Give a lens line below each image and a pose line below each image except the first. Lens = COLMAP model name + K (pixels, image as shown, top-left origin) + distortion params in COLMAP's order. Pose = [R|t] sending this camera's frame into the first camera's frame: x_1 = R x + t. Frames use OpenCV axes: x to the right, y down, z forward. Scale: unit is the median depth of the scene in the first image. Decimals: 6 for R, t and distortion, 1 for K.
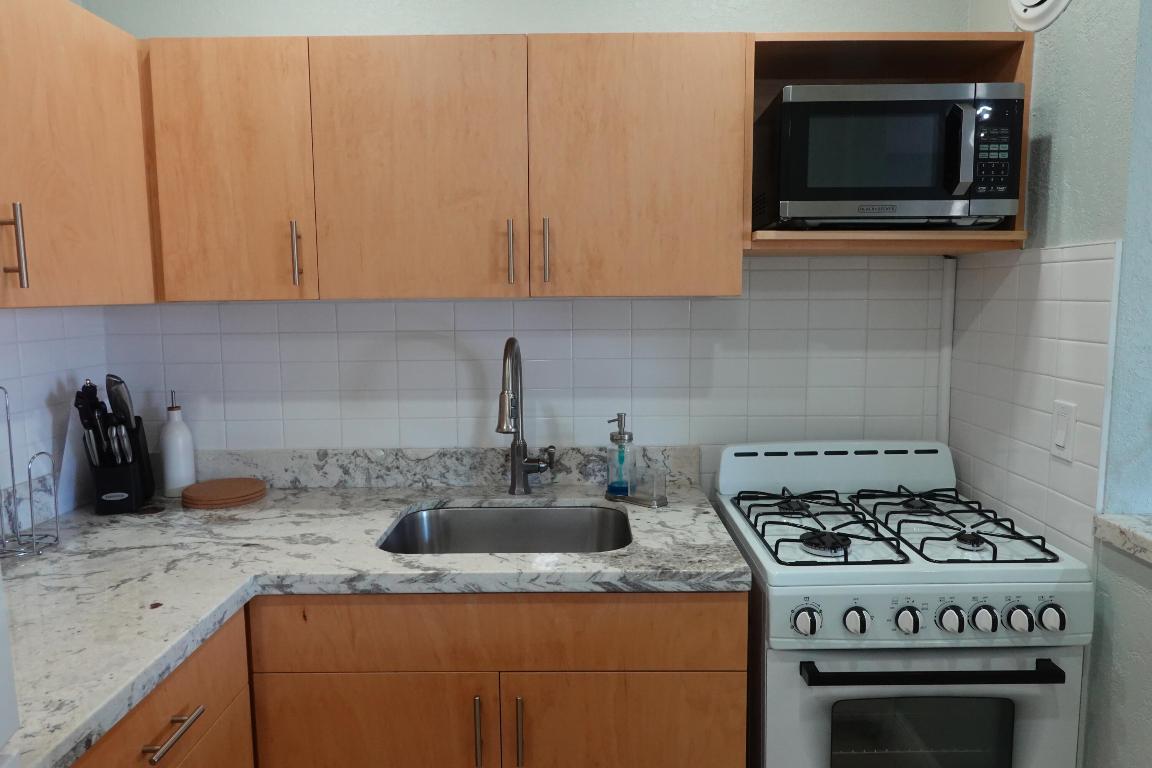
lens RADIAL K [[771.7, 0, 578.5], [0, 771.7, 380.3], [0, 0, 1]] dist [0.007605, -0.001639]
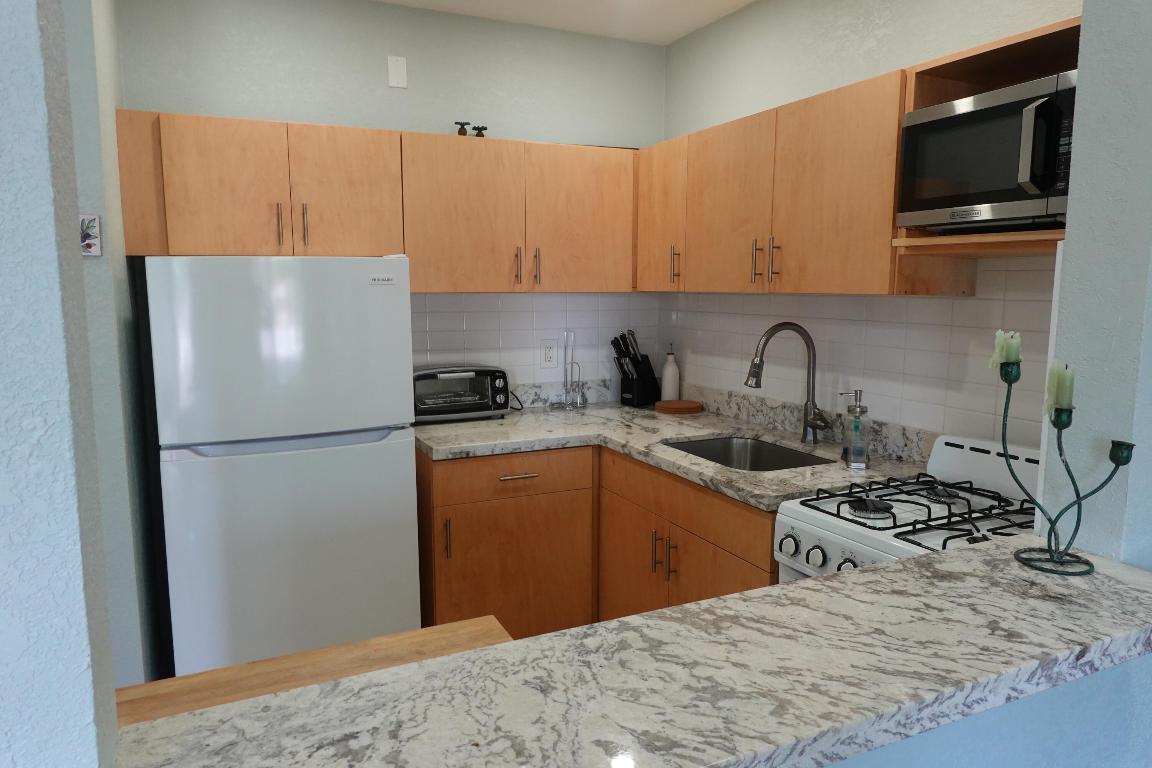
lens RADIAL K [[771.7, 0, 574.7], [0, 771.7, 382.5], [0, 0, 1]] dist [0.007605, -0.001639]
pose [[0.435477, 0.122120, -0.891878, 1.092576], [-0.107903, 0.990694, 0.082964, -0.024590], [0.893709, 0.060107, 0.444602, 0.069922]]
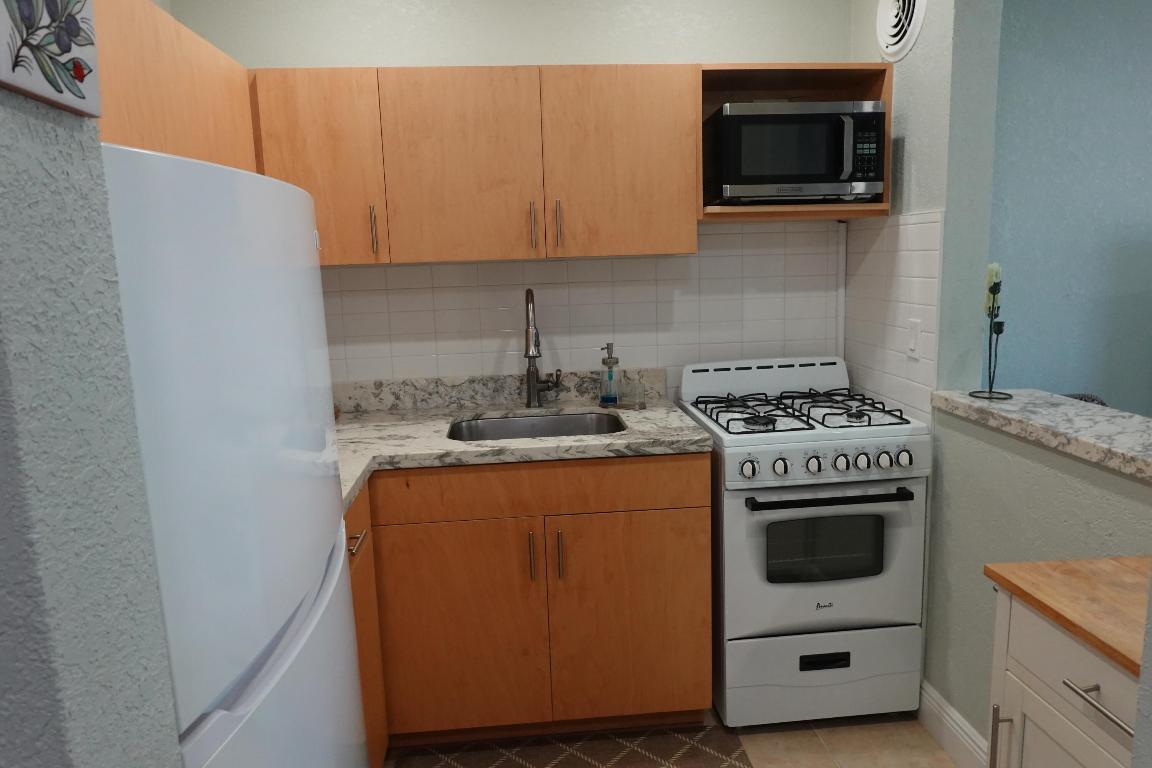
lens RADIAL K [[771.7, 0, 578.9], [0, 771.7, 379.5], [0, 0, 1]] dist [0.007605, -0.001639]
pose [[0.995126, -0.038085, 0.090955, -0.142577], [0.034216, 0.998457, 0.043731, 0.052415], [-0.092481, -0.040406, 0.994894, -0.395041]]
